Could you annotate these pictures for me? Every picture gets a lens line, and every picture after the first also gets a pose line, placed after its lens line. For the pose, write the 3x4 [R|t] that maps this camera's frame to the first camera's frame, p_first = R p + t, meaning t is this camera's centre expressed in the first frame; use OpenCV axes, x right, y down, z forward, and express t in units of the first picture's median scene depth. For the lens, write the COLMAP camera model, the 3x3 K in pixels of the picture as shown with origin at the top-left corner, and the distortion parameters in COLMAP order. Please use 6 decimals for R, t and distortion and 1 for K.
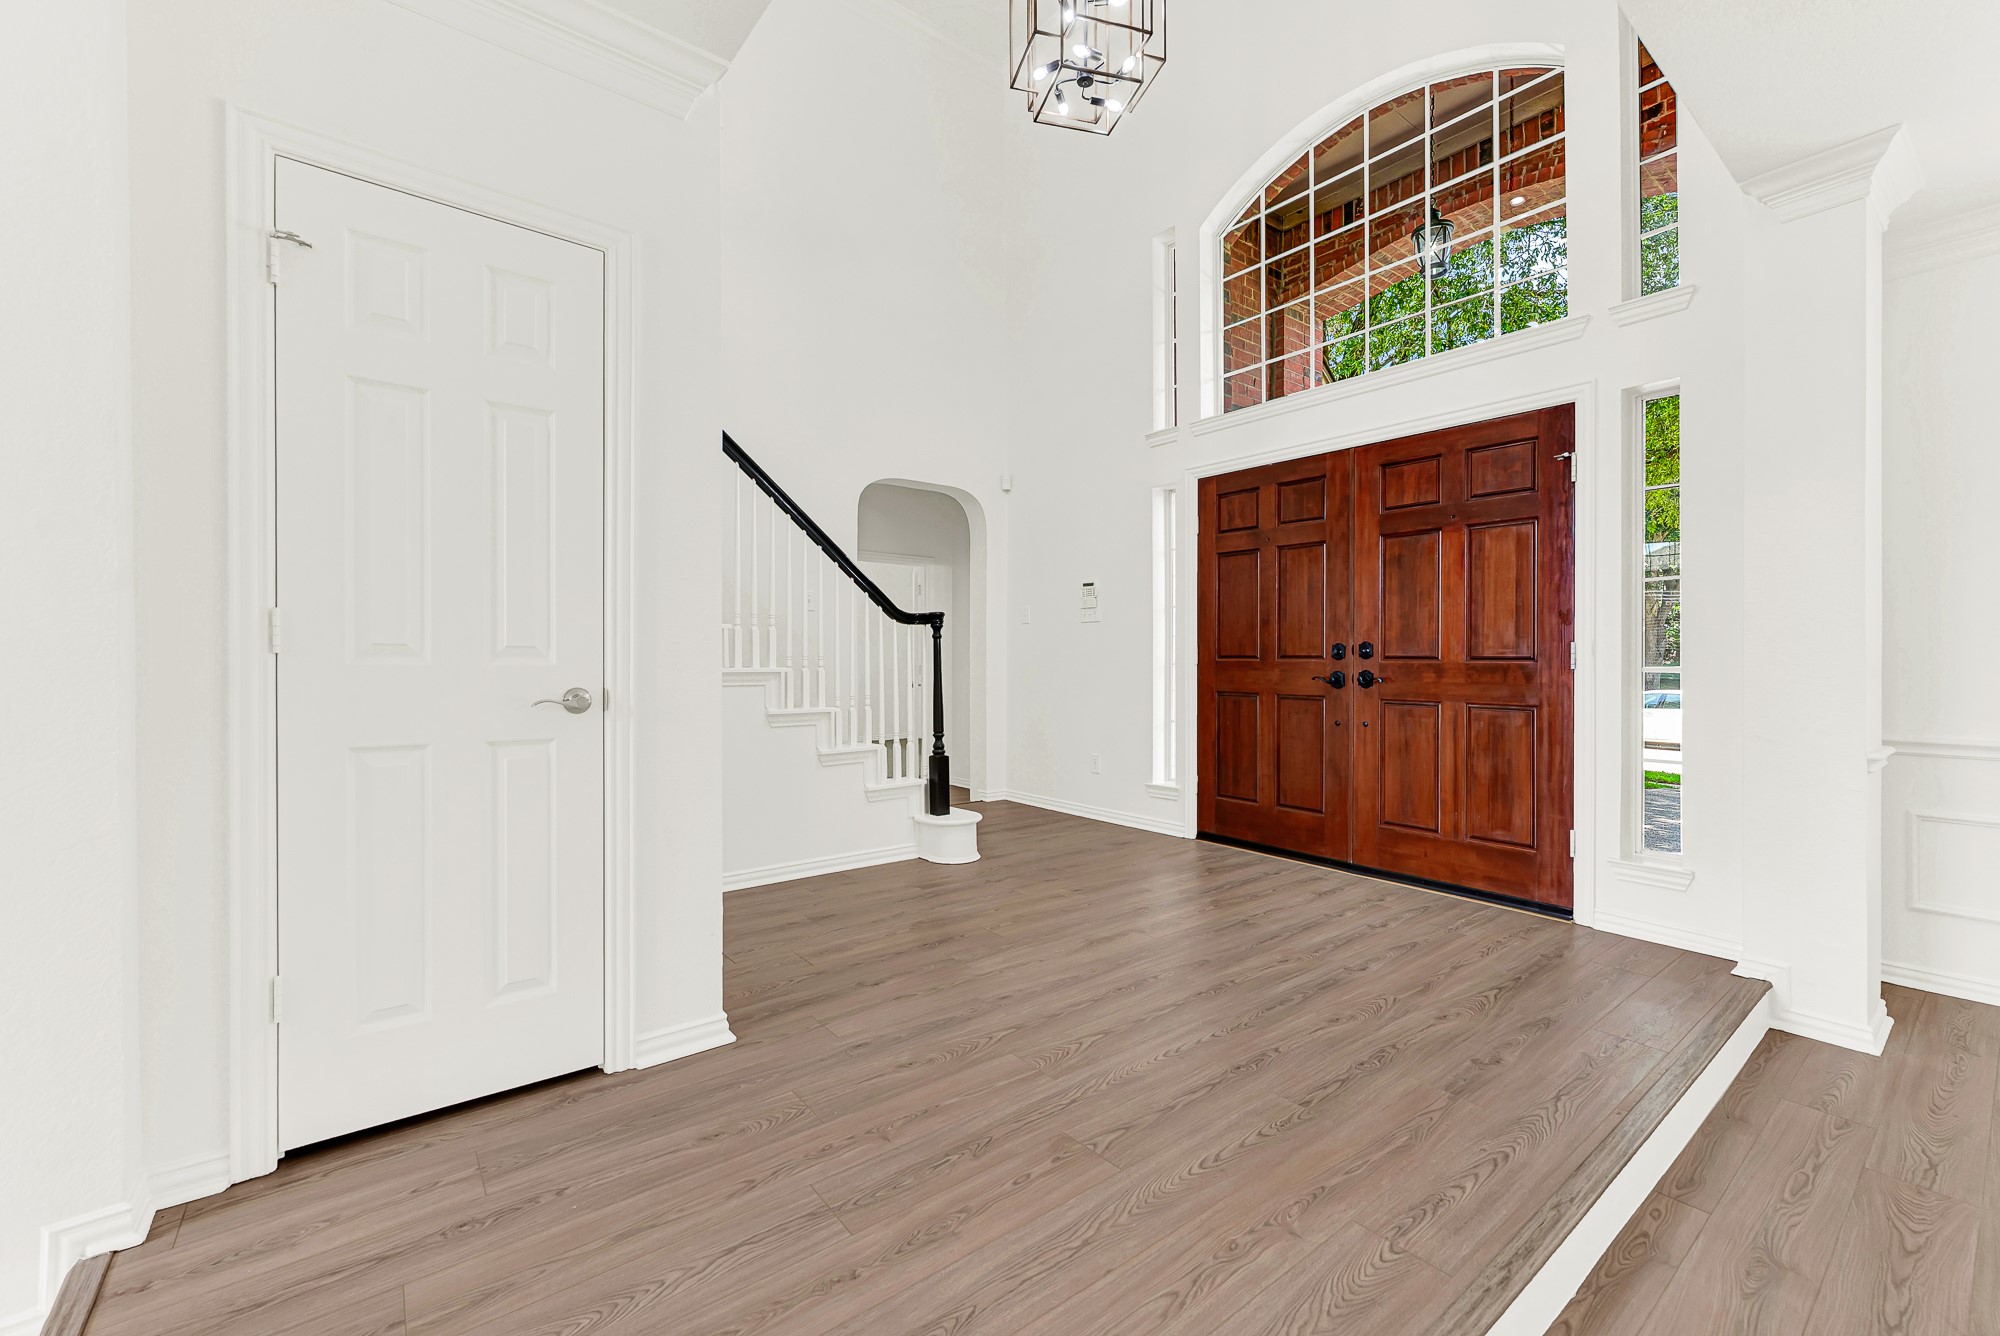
lens RADIAL K [[828.8, 0, 999.1], [0, 828.8, 655.8], [0, 0, 1]] dist [0.001448, 0.000384]
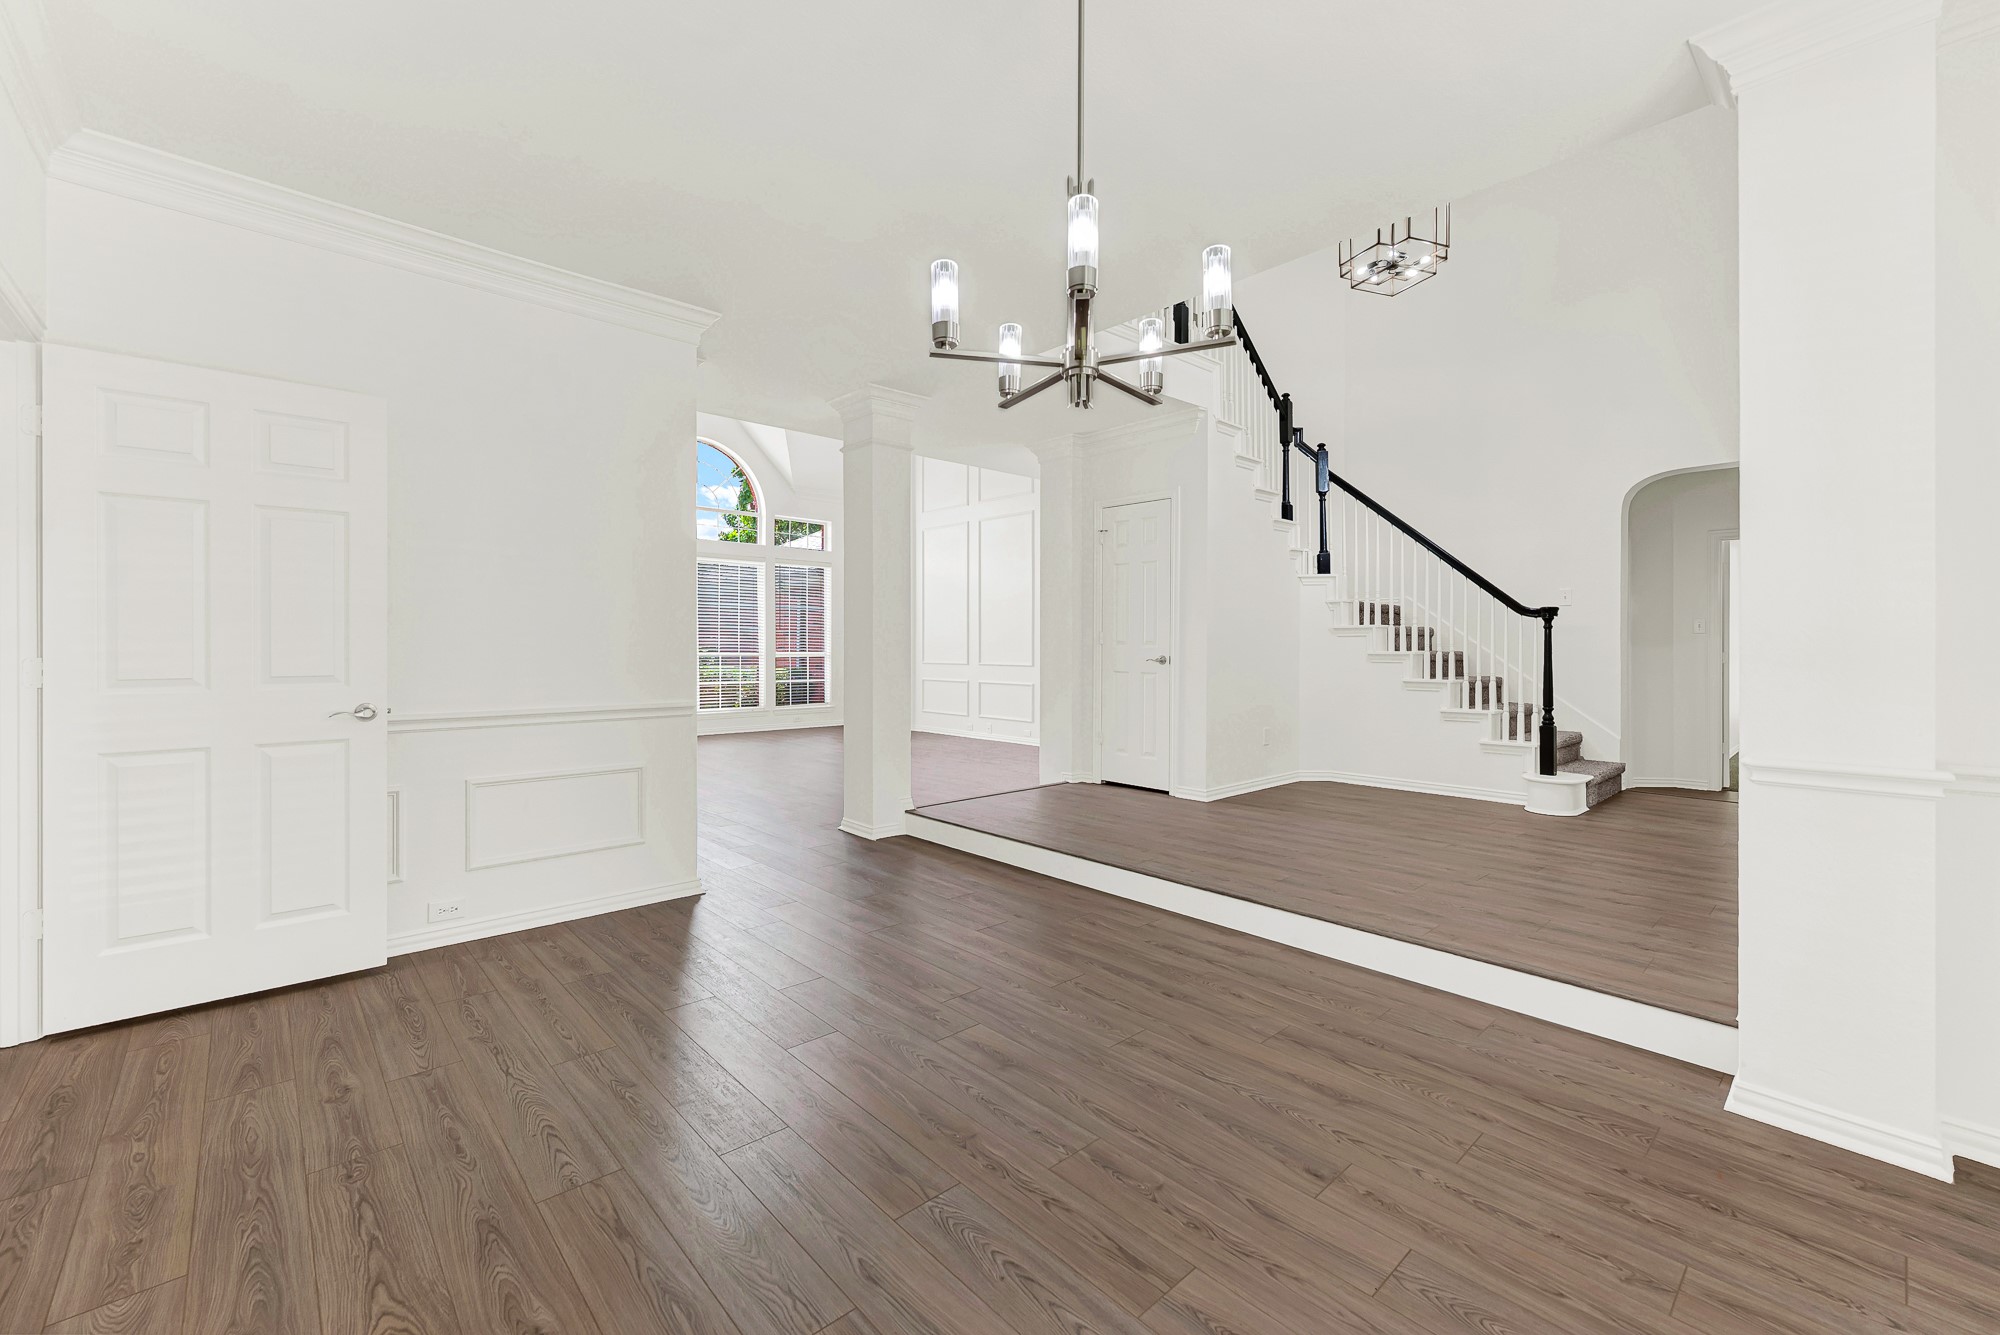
lens RADIAL K [[828.8, 0, 999.1], [0, 828.8, 655.3], [0, 0, 1]] dist [0.001448, 0.000384]
pose [[0.070038, 0.010395, -0.997490, 1.088591], [0.001828, 0.999943, 0.010549, 0.003412], [0.997543, -0.002562, 0.070015, 0.114121]]
